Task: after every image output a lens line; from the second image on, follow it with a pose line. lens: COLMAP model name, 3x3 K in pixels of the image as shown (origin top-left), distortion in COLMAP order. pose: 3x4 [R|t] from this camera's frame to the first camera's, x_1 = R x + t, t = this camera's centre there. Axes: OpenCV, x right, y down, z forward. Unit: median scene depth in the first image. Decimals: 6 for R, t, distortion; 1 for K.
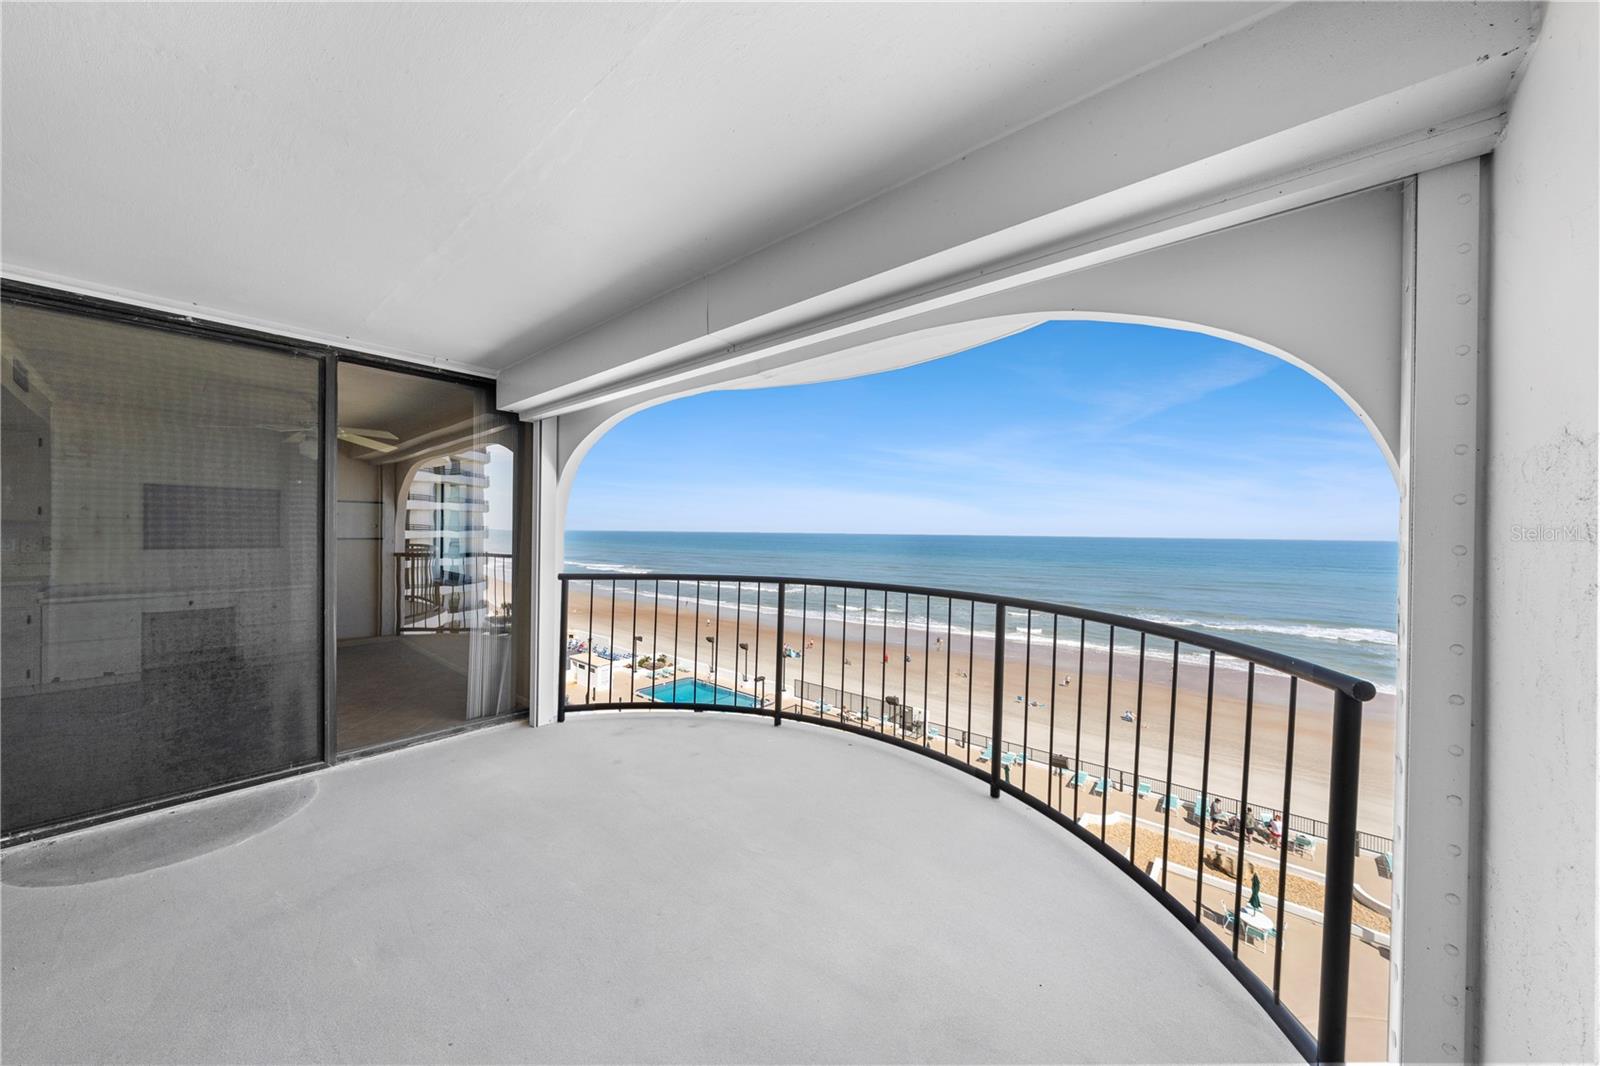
lens RADIAL K [[531.4, 0, 807.3], [0, 531.4, 533.0], [0, 0, 1]] dist [0.000579, 0.000052]
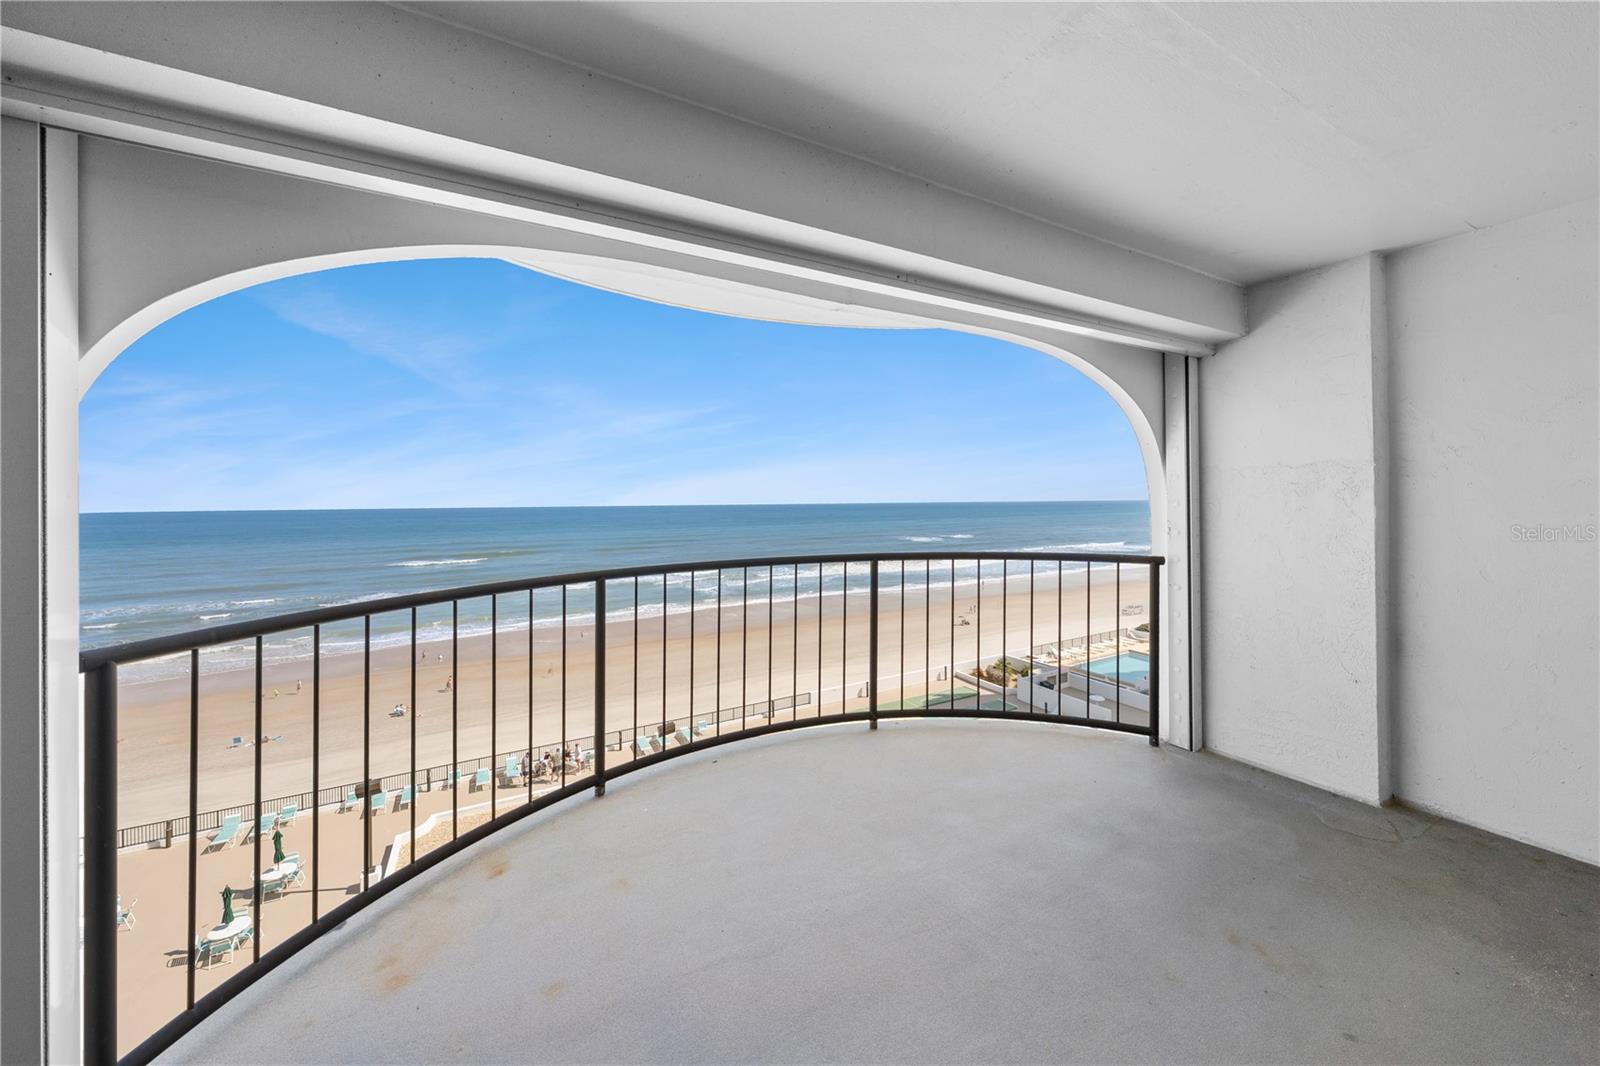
lens RADIAL K [[574.7, 0, 803.4], [0, 574.7, 499.6], [0, 0, 1]] dist [-0.000263, -0.000030]
pose [[0.364240, -0.012122, 0.931226, -0.613022], [0.015360, 0.999857, 0.007008, -0.006337], [-0.931178, 0.011751, 0.364374, 0.488818]]
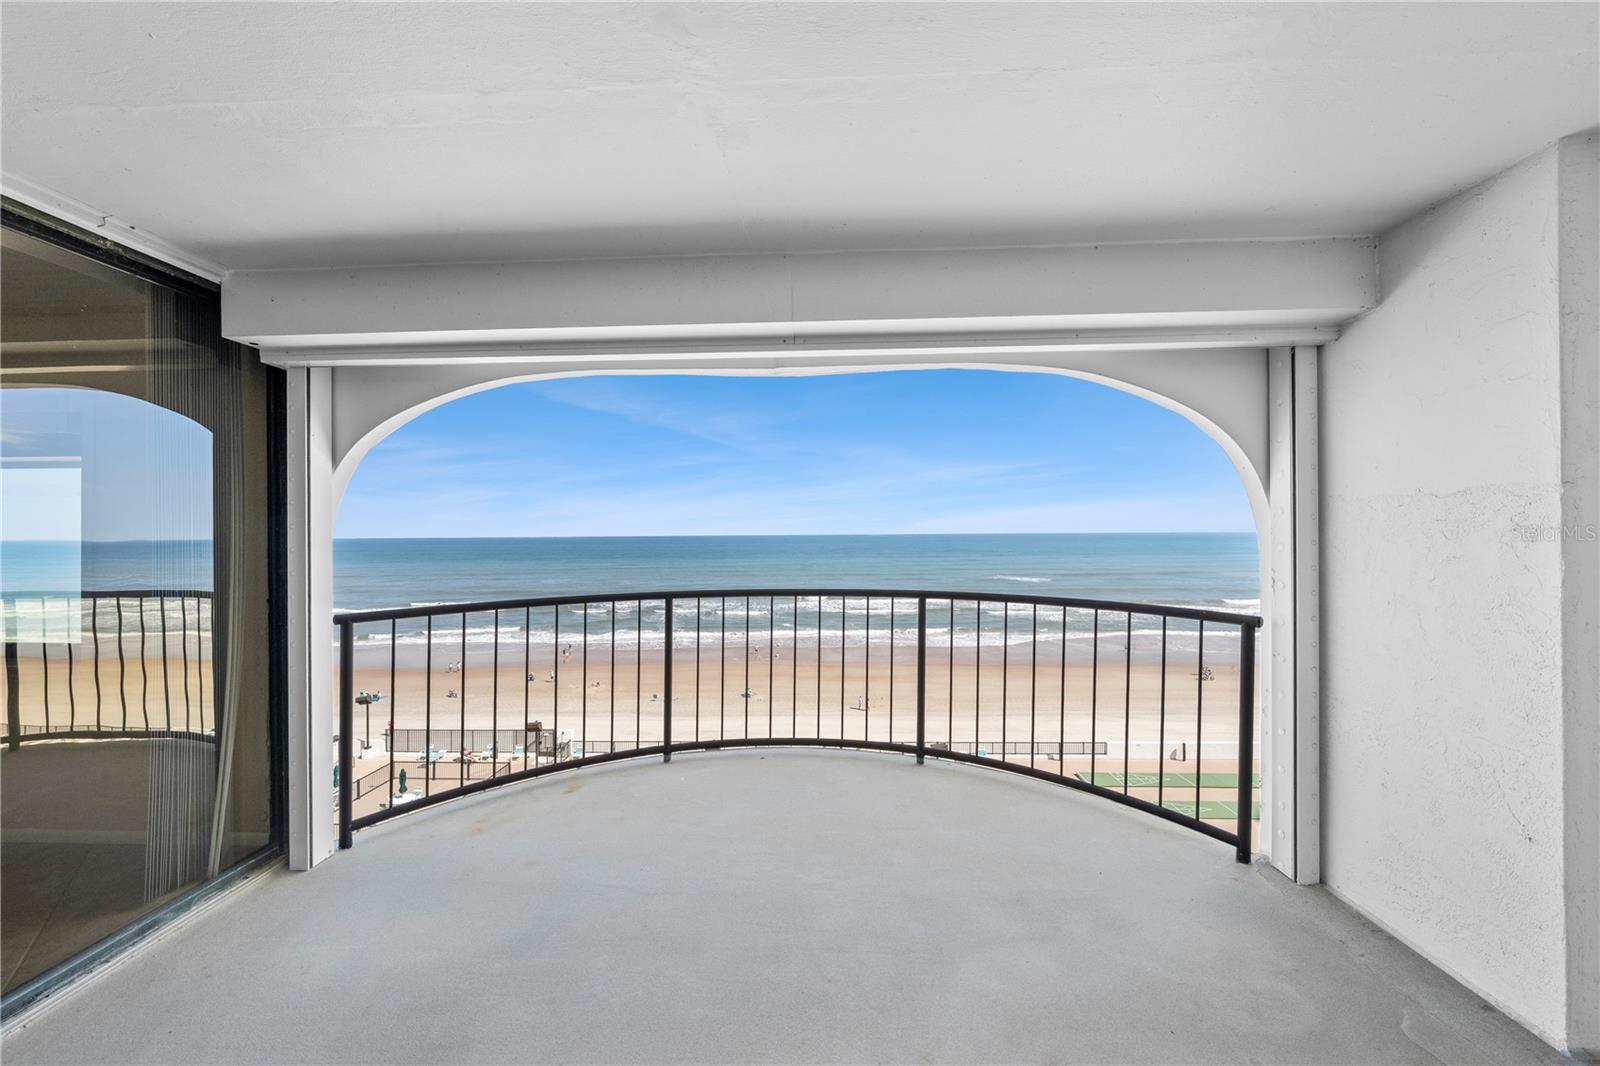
lens RADIAL K [[548.1, 0, 793.8], [0, 548.1, 535.5], [0, 0, 1]] dist [0.000301, 0.000091]
pose [[0.793562, -0.019780, 0.608167, -0.423732], [0.018276, 0.999795, 0.008670, -0.013378], [-0.608214, 0.004235, 0.793762, 0.151698]]
